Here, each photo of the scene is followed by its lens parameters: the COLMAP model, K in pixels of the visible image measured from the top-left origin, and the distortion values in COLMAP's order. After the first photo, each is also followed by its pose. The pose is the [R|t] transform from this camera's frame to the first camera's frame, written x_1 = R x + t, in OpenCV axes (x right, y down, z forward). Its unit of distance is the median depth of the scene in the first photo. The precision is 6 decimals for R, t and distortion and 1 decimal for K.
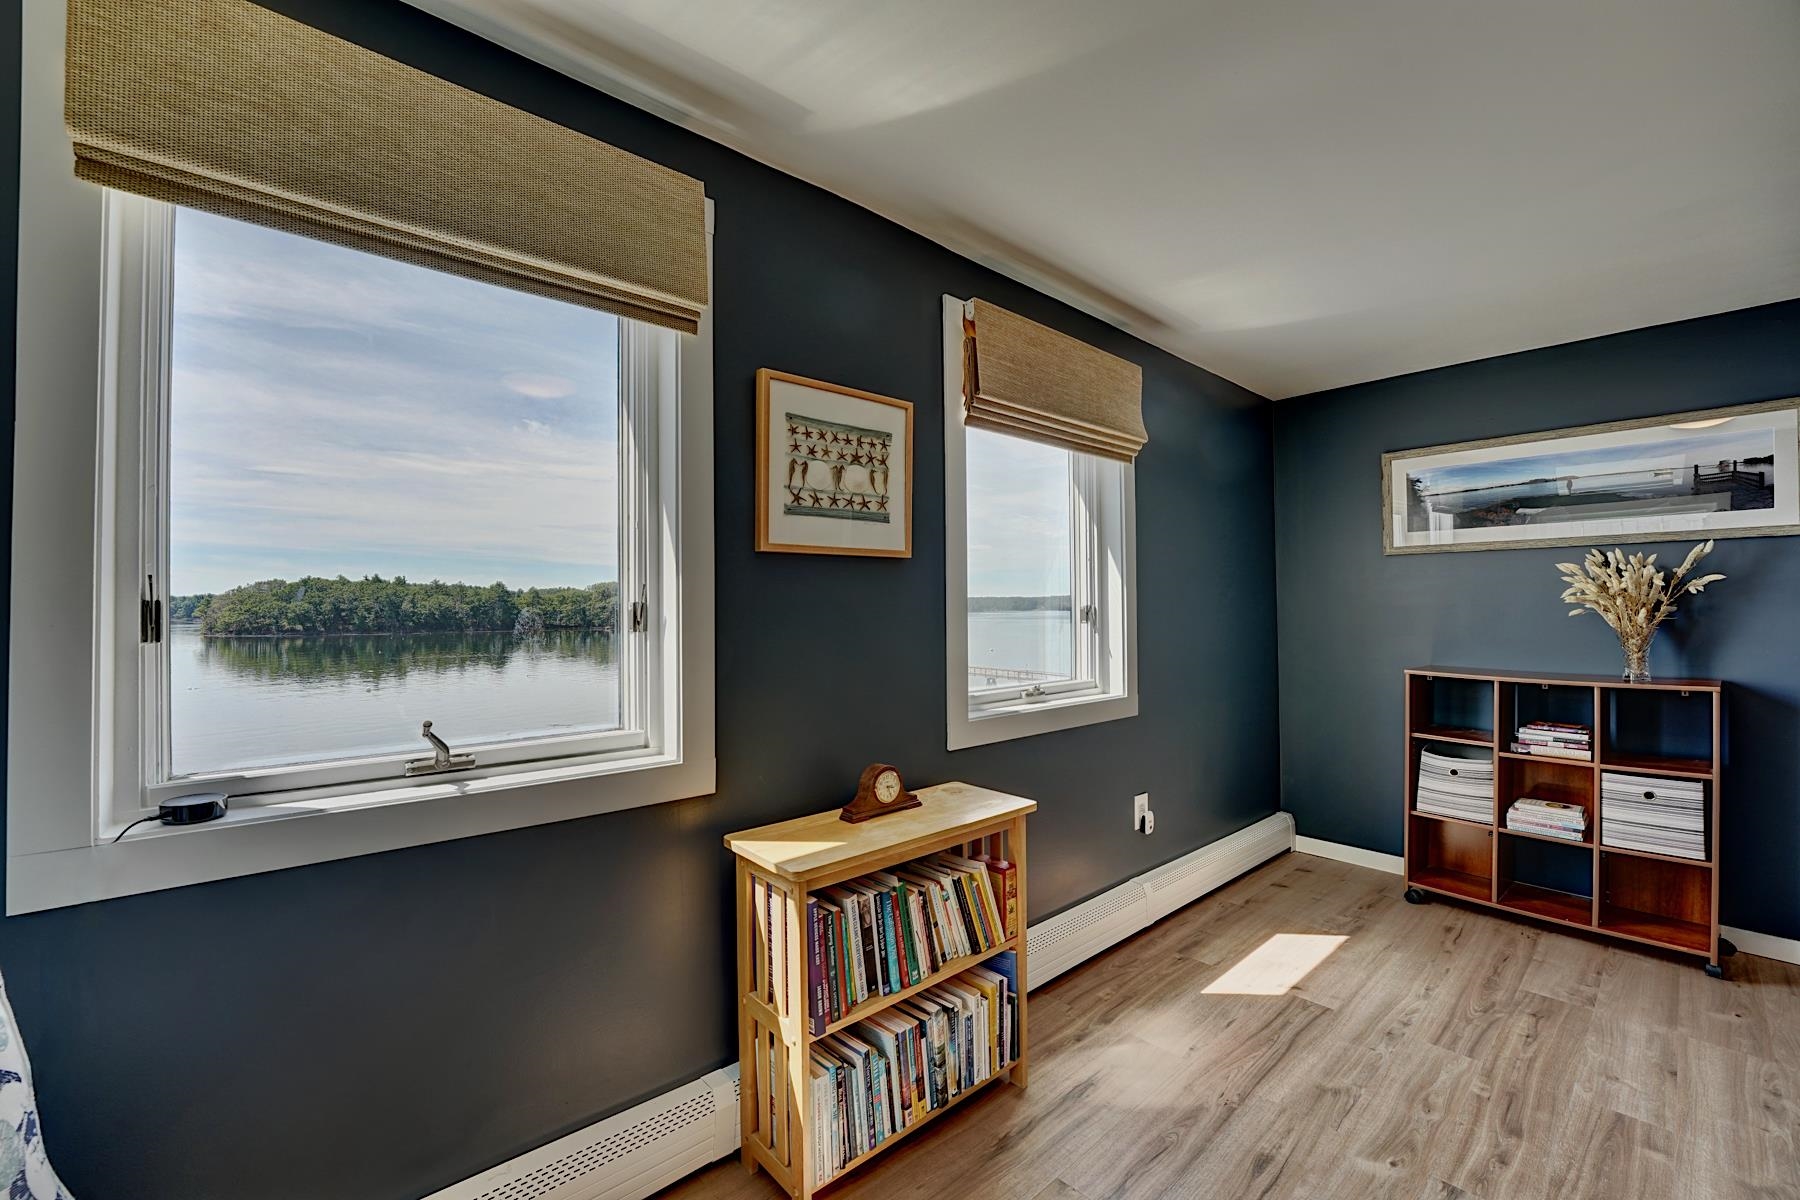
lens RADIAL K [[725.4, 0, 878.1], [0, 725.4, 608.4], [0, 0, 1]] dist [-0.028450, 0.002982]
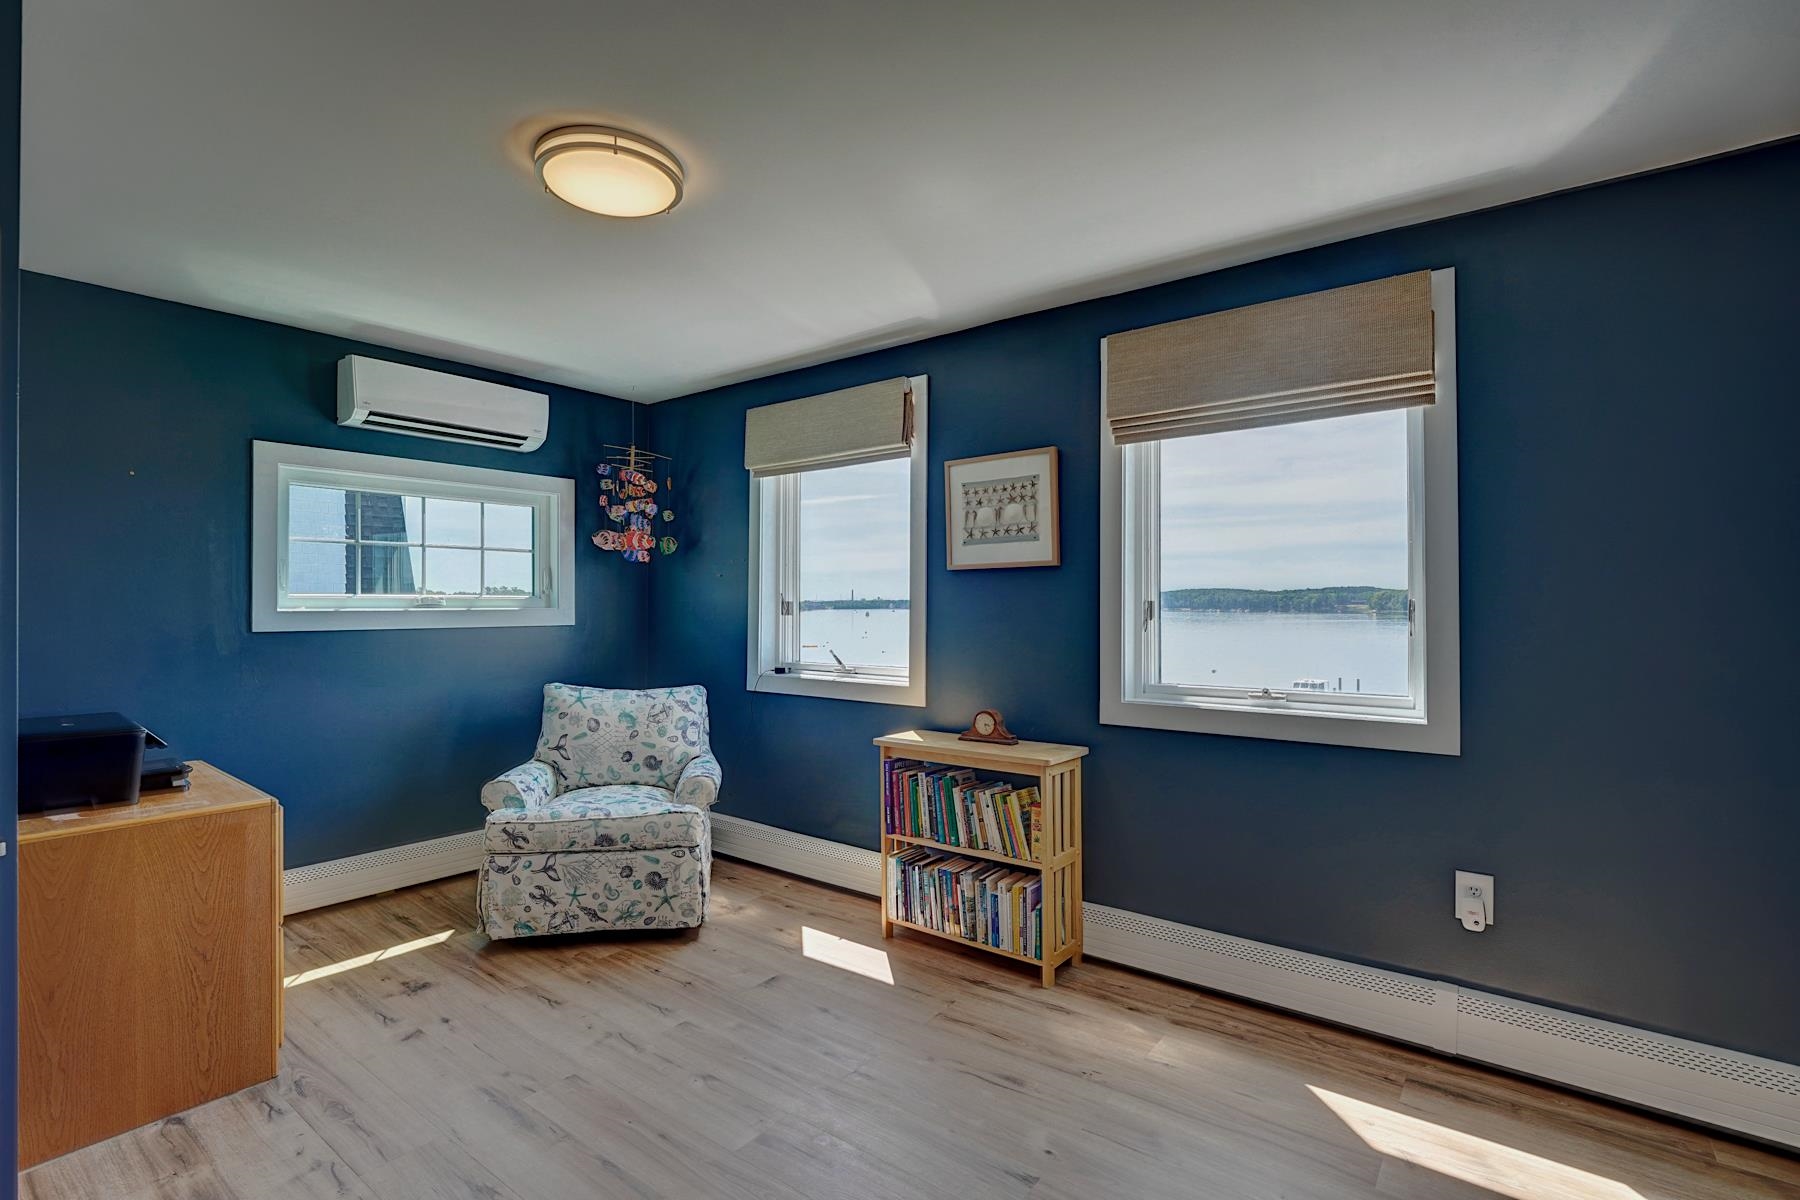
lens RADIAL K [[873.4, 0, 901.8], [0, 873.4, 593.8], [0, 0, 1]] dist [-0.001764, -0.000199]
pose [[0.189773, -0.010699, -0.981770, 1.680316], [0.003381, 0.999942, -0.010244, -0.003060], [0.981822, -0.001375, 0.189798, 0.472983]]
